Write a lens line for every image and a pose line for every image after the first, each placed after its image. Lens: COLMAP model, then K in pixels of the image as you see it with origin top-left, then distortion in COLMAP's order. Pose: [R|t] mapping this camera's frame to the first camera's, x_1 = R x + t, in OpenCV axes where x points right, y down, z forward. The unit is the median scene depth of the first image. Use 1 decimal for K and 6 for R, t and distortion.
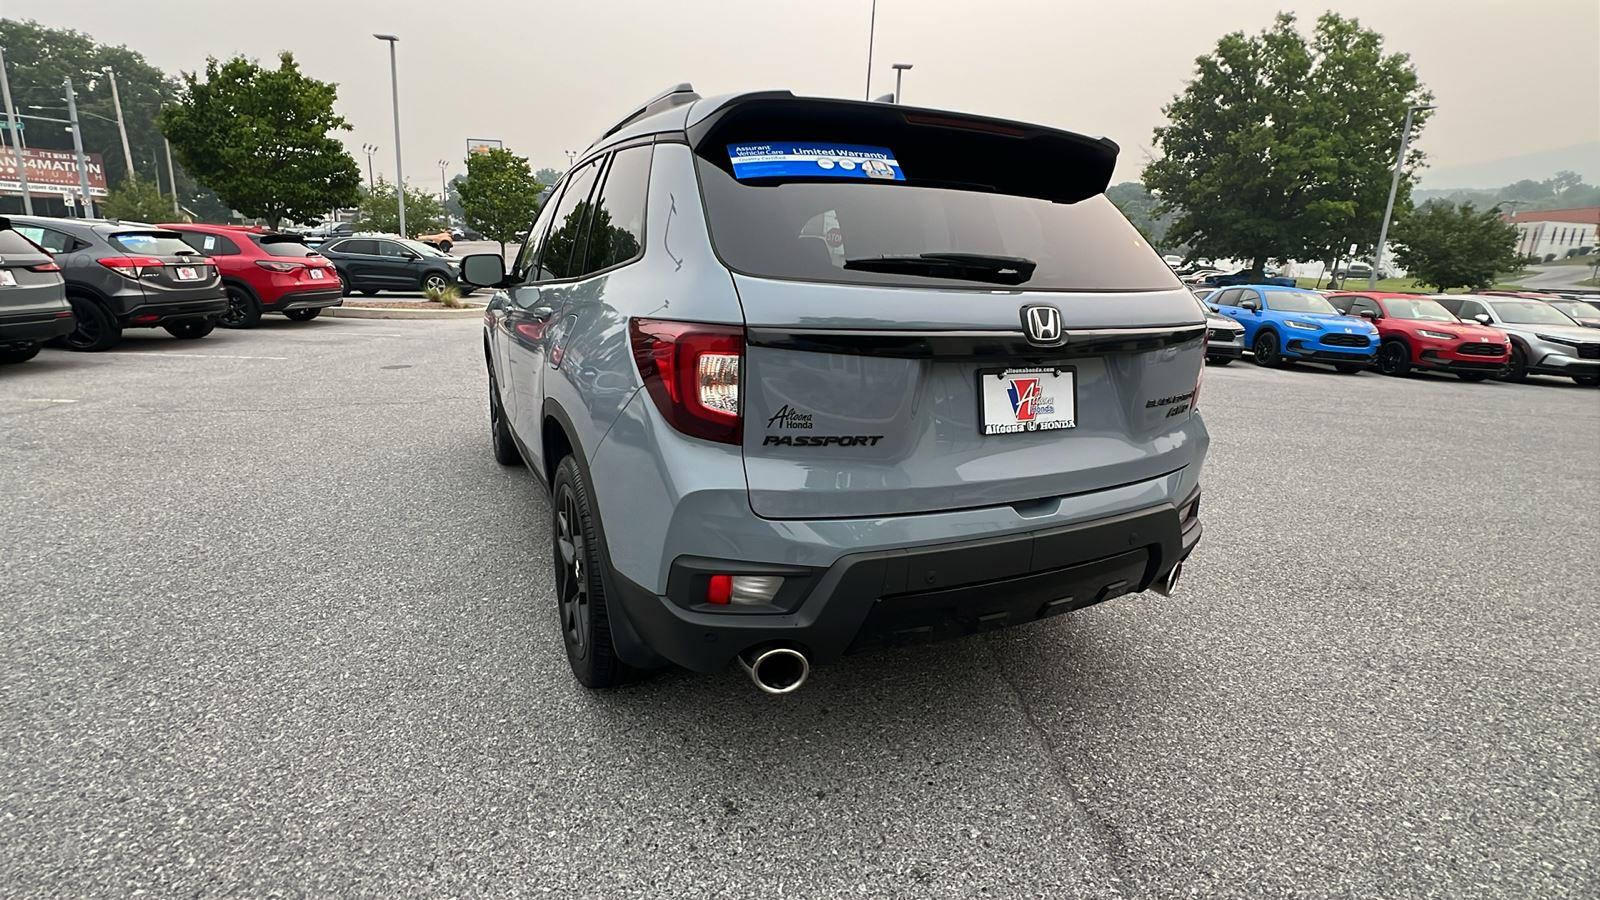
lens RADIAL K [[730.4, 0, 792.2], [0, 730.4, 452.0], [0, 0, 1]] dist [-0.000430, -0.002260]
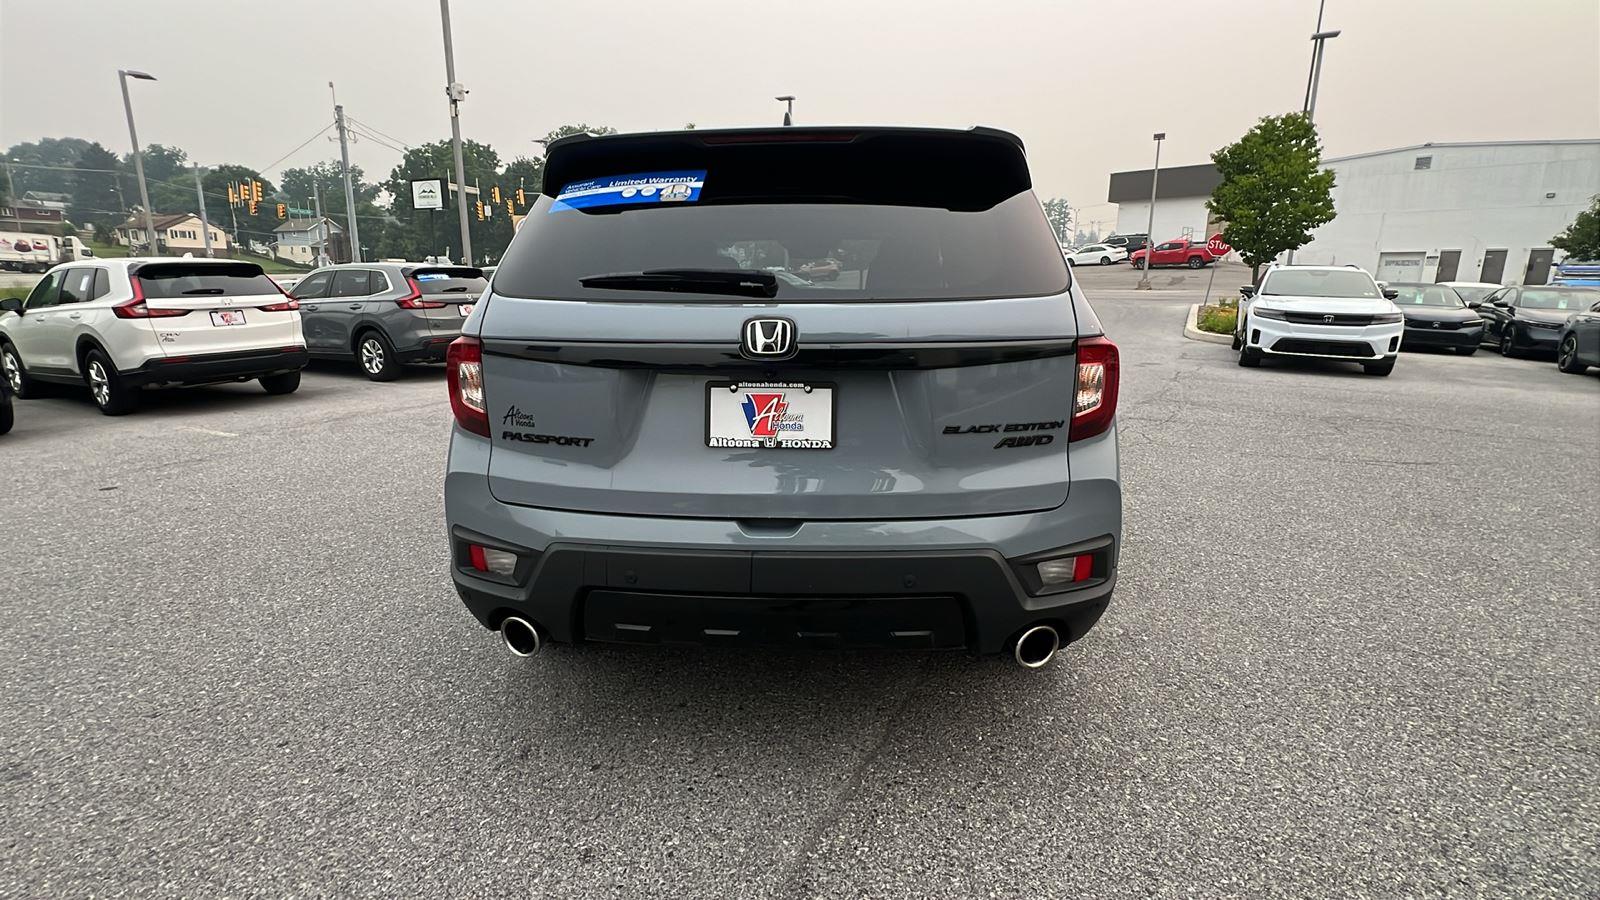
lens RADIAL K [[730.4, 0, 793.9], [0, 730.4, 451.8], [0, 0, 1]] dist [-0.000430, -0.002260]
pose [[0.873741, 0.074351, -0.480676, 0.806813], [-0.087802, 0.996123, -0.005519, -0.020315], [0.478402, 0.047026, 0.876881, 0.167160]]
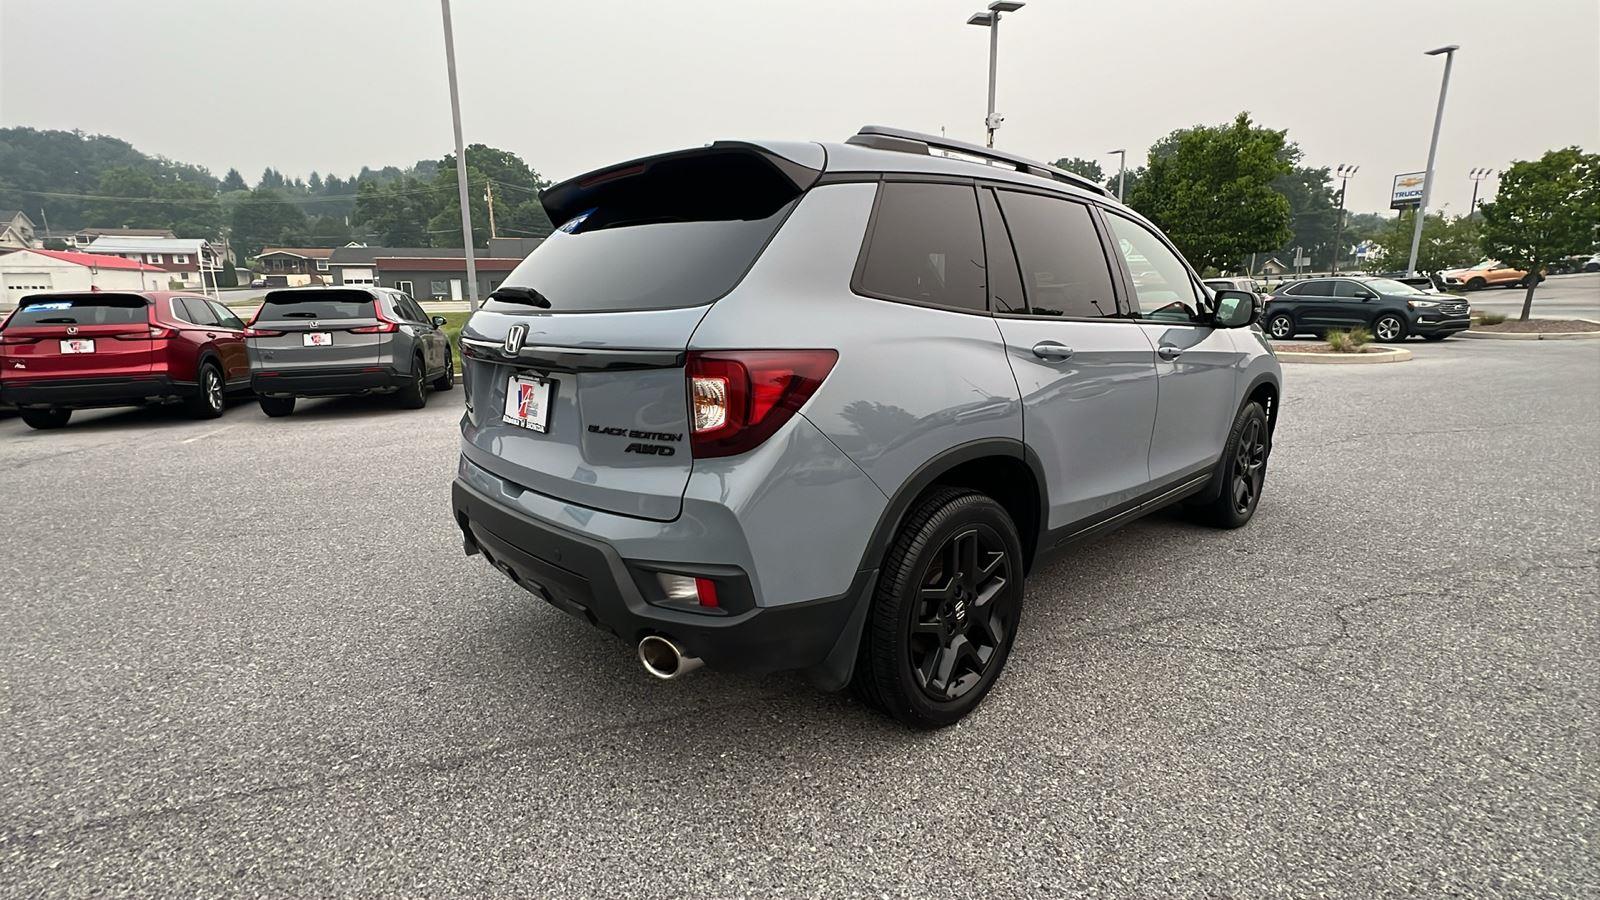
lens RADIAL K [[730.4, 0, 793.9], [0, 730.4, 451.3], [0, 0, 1]] dist [-0.000430, -0.002260]
pose [[0.298564, 0.155754, -0.941595, 1.593002], [-0.212367, 0.972701, 0.093561, -0.196506], [0.930462, 0.172030, 0.323490, 1.017827]]
